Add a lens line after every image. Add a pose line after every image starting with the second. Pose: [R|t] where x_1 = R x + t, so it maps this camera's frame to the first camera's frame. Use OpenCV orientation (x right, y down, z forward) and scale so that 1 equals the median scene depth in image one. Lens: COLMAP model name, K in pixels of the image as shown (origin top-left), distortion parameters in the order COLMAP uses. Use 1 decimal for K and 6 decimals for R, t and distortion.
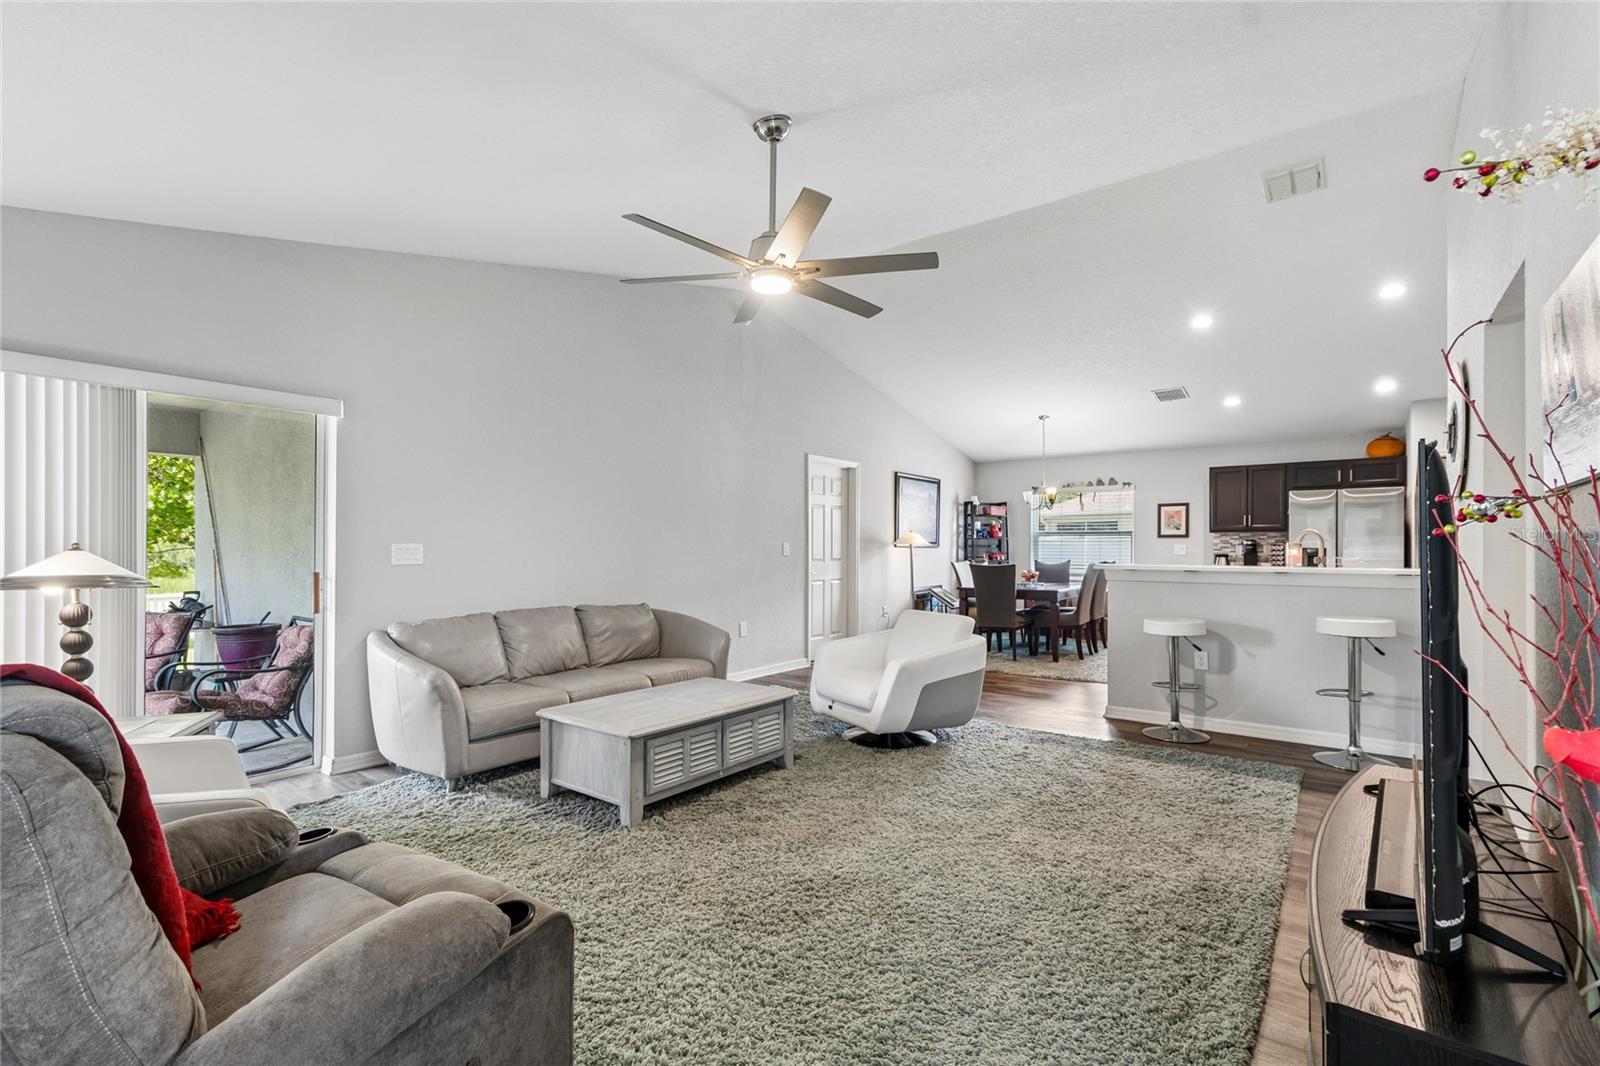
lens RADIAL K [[716.5, 0, 806.2], [0, 716.5, 548.3], [0, 0, 1]] dist [0.005743, -0.002520]
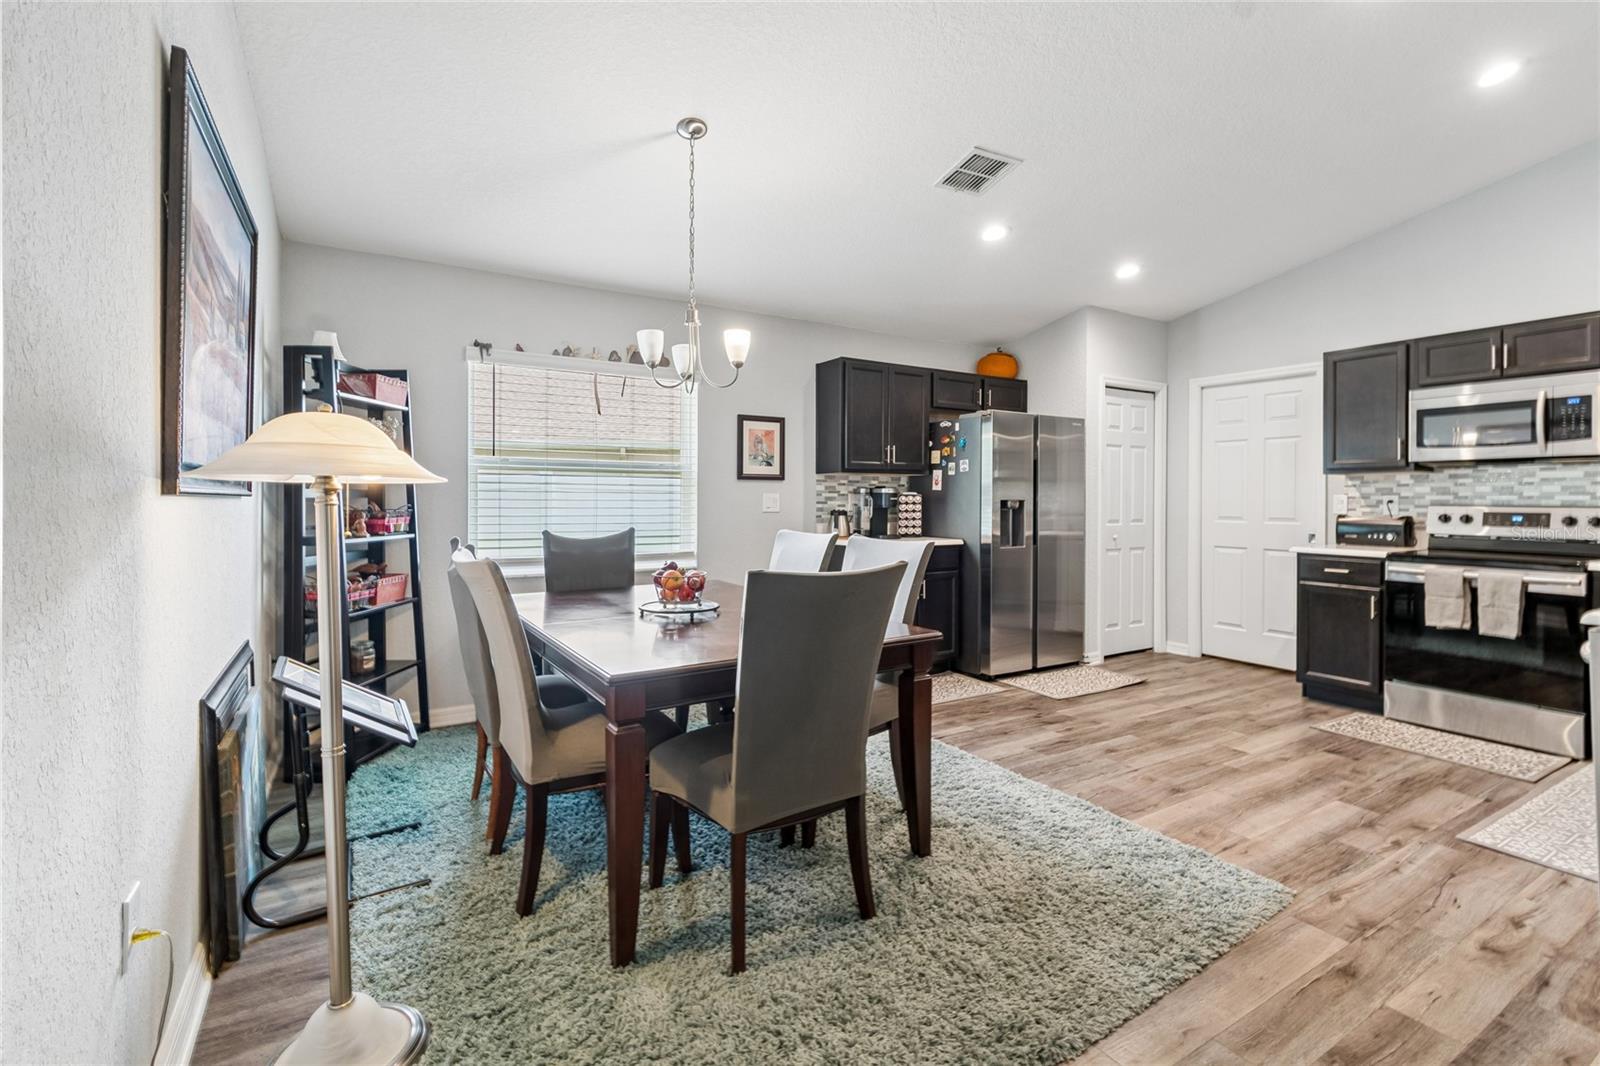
lens RADIAL K [[716.5, 0, 799.6], [0, 716.5, 495.4], [0, 0, 1]] dist [0.005743, -0.002520]
pose [[0.371849, 0.003934, 0.928285, 0.023491], [-0.003270, 0.999990, -0.002928, -0.001782], [-0.928288, -0.001947, 0.371858, 0.771087]]
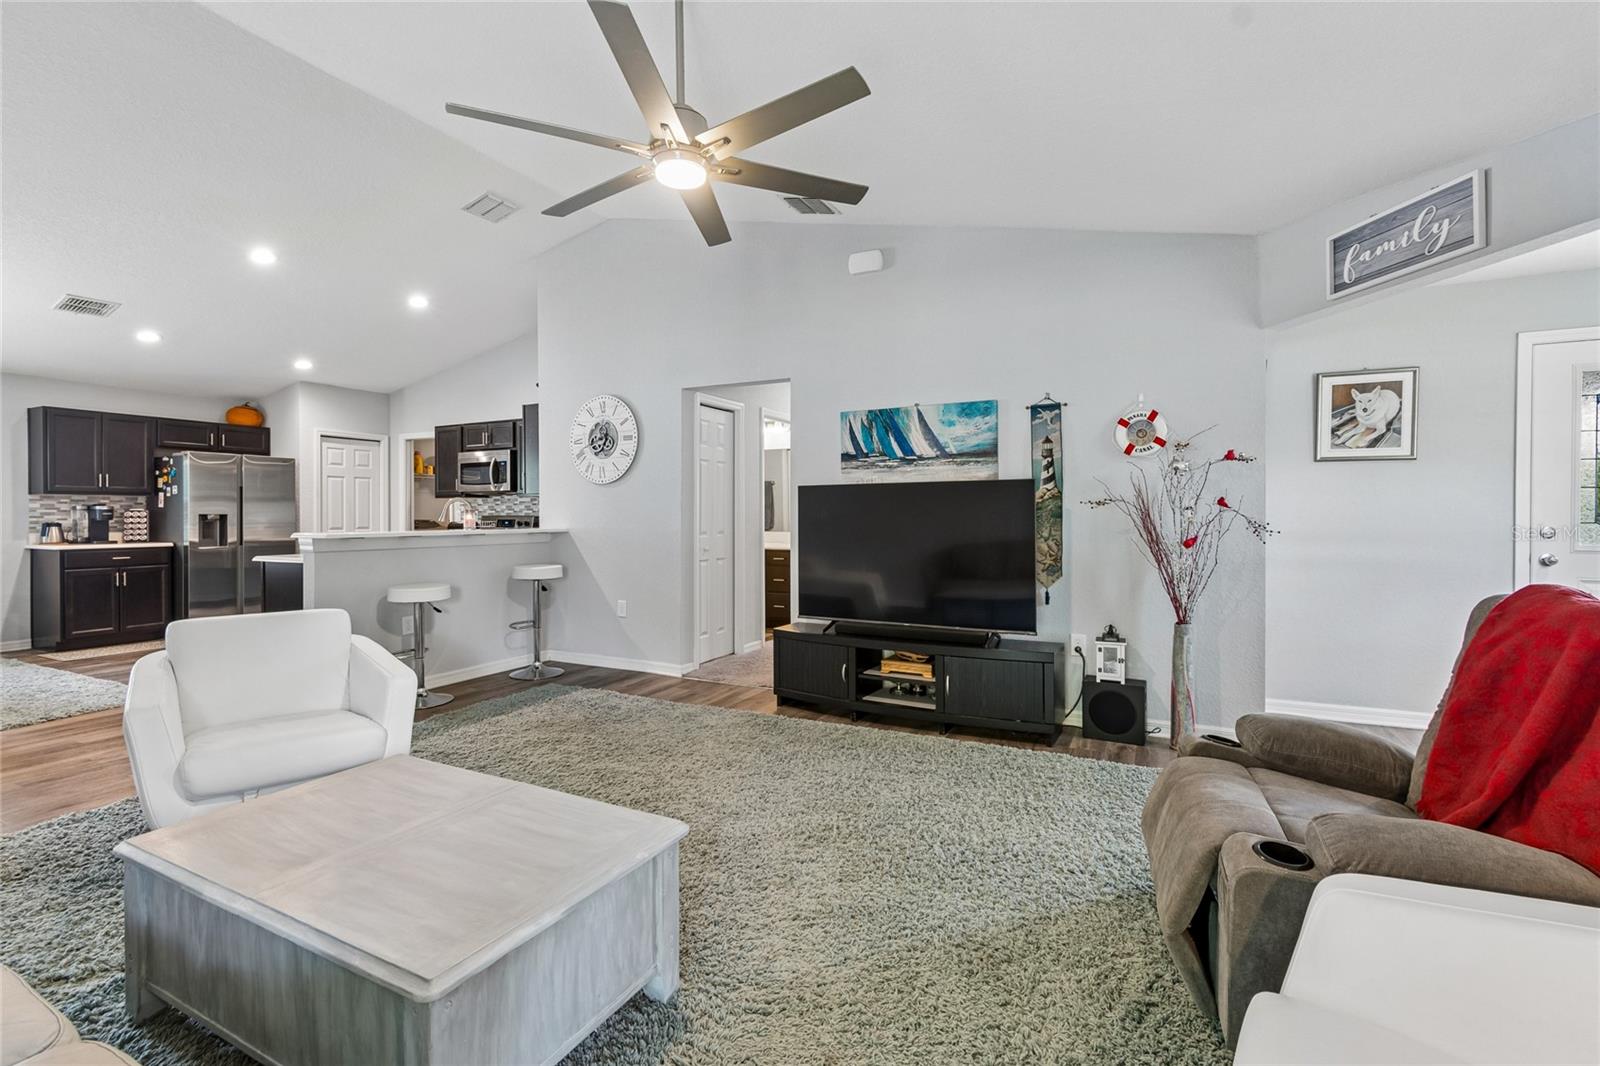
lens RADIAL K [[716.5, 0, 808.7], [0, 716.5, 518.6], [0, 0, 1]] dist [0.005743, -0.002520]
pose [[-0.178159, -0.006094, 0.983983, -0.287951], [0.002565, 0.999975, 0.006658, 0.000743], [-0.983998, 0.003710, -0.178139, 0.335409]]
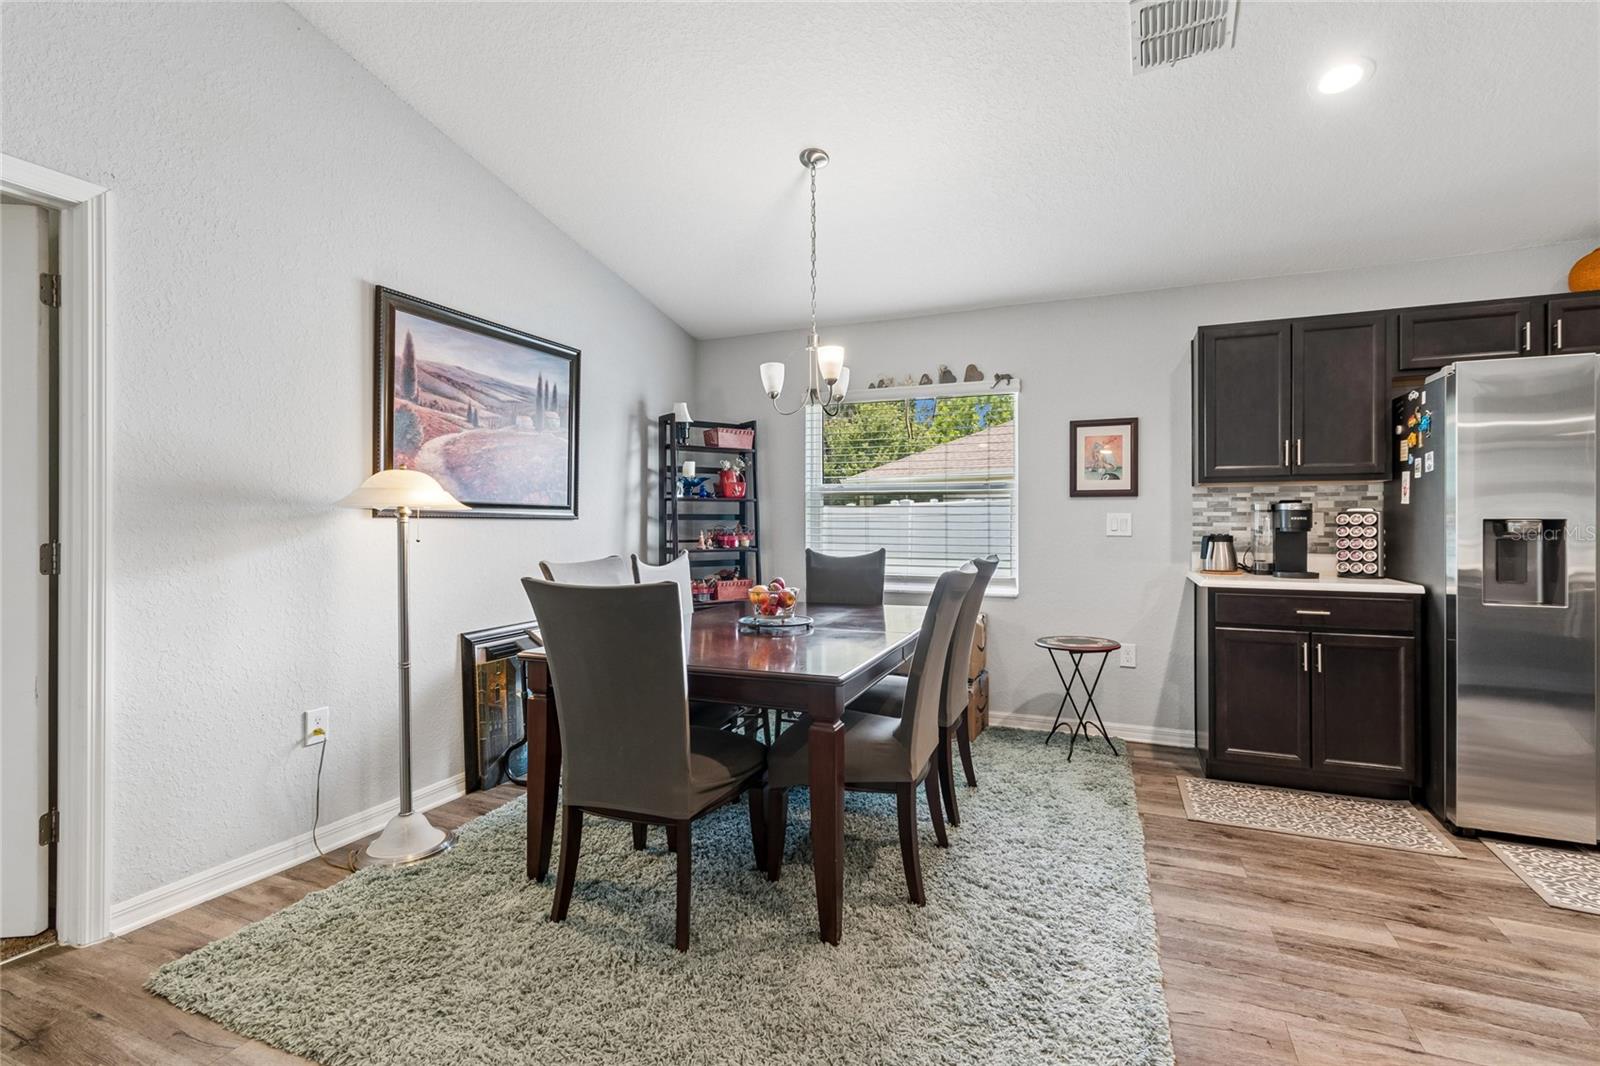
lens RADIAL K [[716.5, 0, 815.5], [0, 716.5, 525.1], [0, 0, 1]] dist [0.005743, -0.002520]
pose [[0.968846, -0.001334, 0.247662, 0.228749], [0.000566, 0.999995, 0.003169, 0.001075], [-0.247665, -0.002930, 0.968841, 0.612968]]
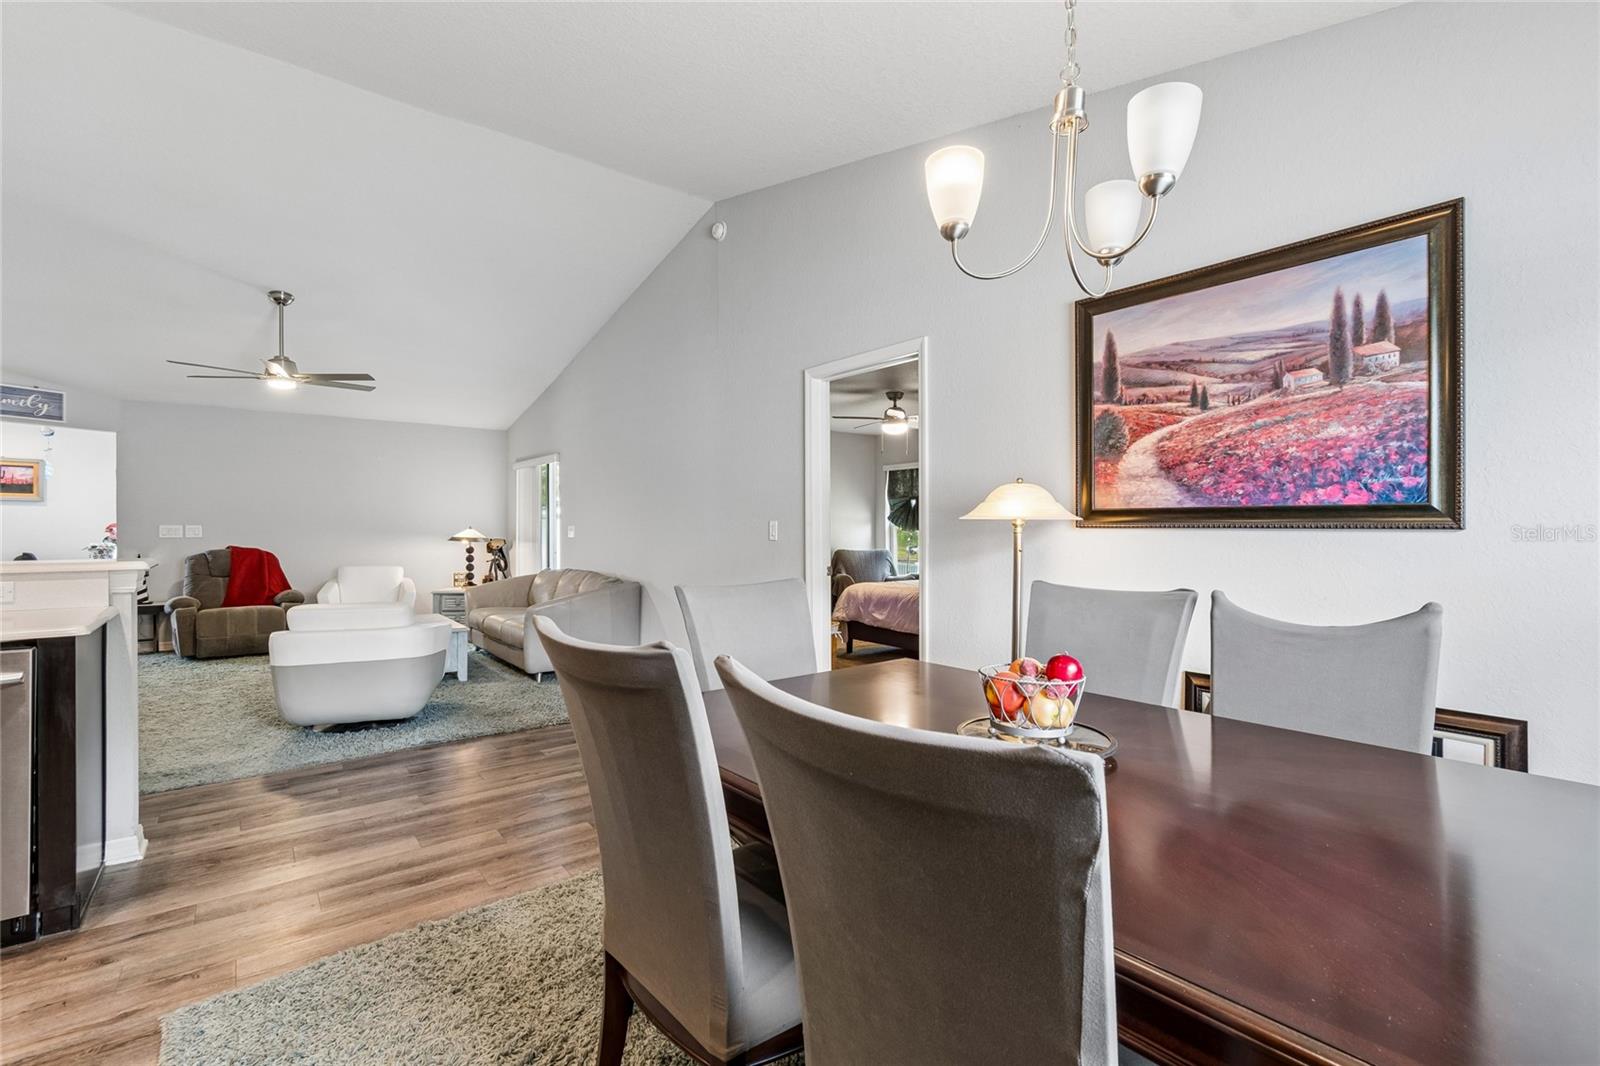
lens RADIAL K [[716.5, 0, 806.1], [0, 716.5, 529.4], [0, 0, 1]] dist [0.005743, -0.002520]
pose [[-0.251245, 0.003408, -0.967917, 0.461382], [-0.000612, 0.999993, 0.003680, -0.001650], [0.967923, 0.001517, -0.251242, 0.924530]]
